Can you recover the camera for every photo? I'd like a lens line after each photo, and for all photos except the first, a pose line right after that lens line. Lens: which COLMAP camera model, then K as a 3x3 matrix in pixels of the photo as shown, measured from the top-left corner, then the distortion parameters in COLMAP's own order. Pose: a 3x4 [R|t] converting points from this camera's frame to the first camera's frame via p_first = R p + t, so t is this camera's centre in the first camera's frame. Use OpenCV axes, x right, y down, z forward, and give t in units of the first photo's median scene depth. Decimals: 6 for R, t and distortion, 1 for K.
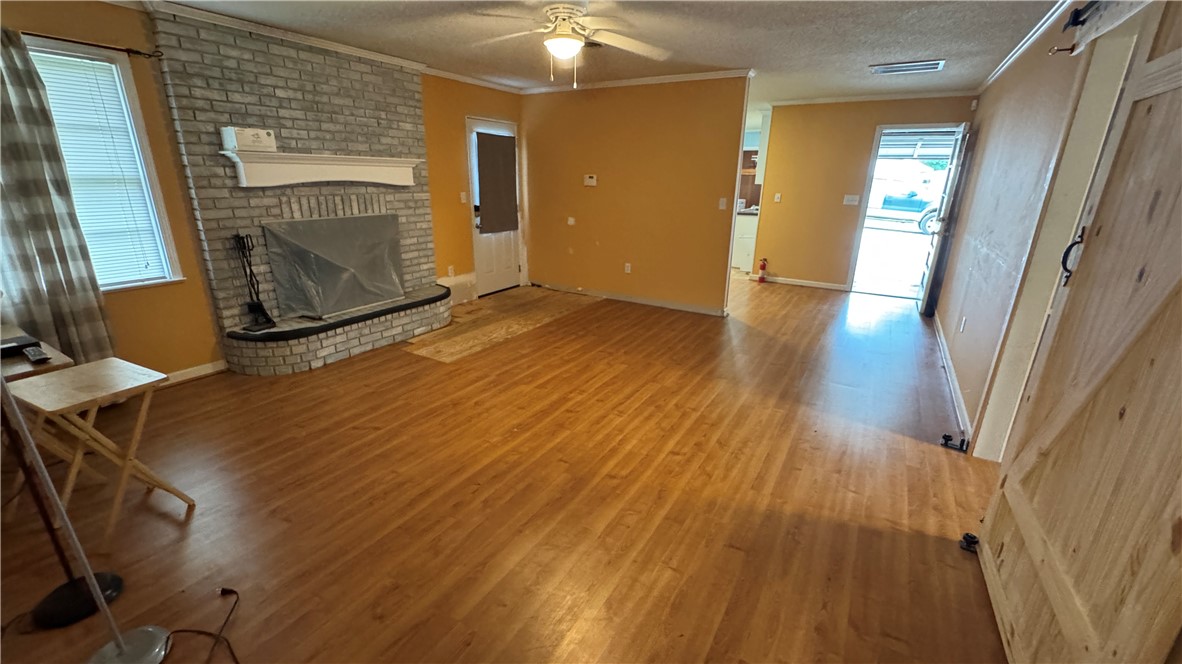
lens RADIAL K [[478.6, 0, 591.0], [0, 478.6, 331.5], [0, 0, 1]] dist [-0.004369, 0.001005]
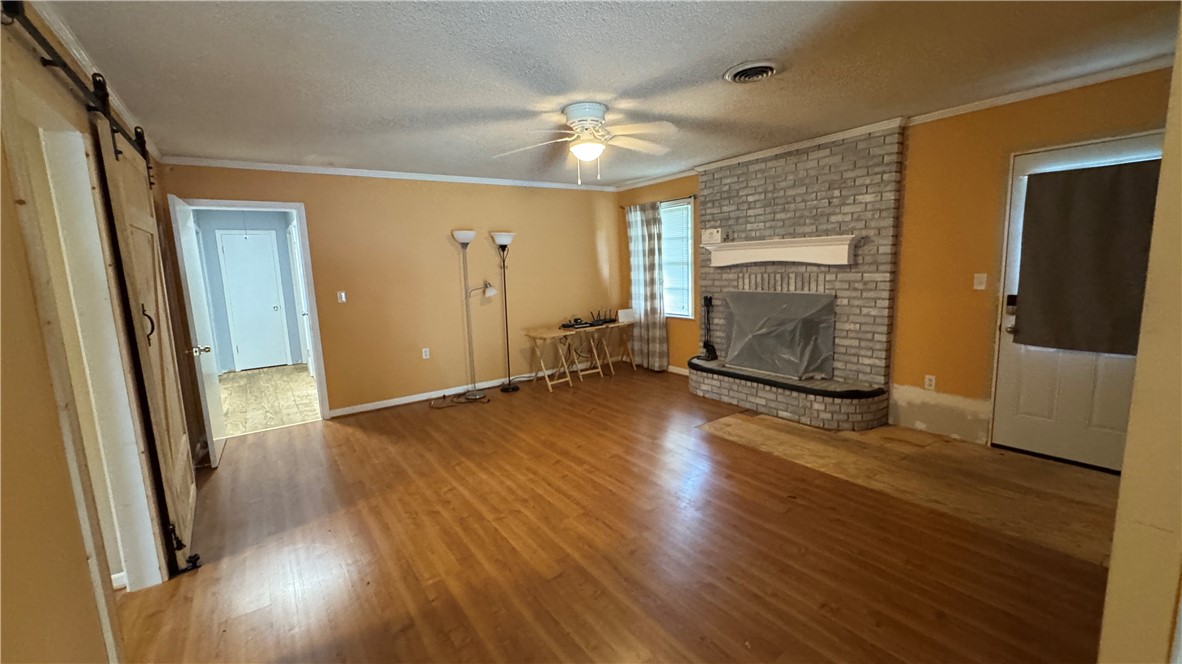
lens RADIAL K [[478.6, 0, 590.5], [0, 478.6, 332.4], [0, 0, 1]] dist [-0.004369, 0.001005]
pose [[-0.394918, 0.133517, -0.908963, 0.699260], [-0.255180, 0.934511, 0.248138, -0.322341], [0.882566, 0.329943, -0.334984, 1.034150]]
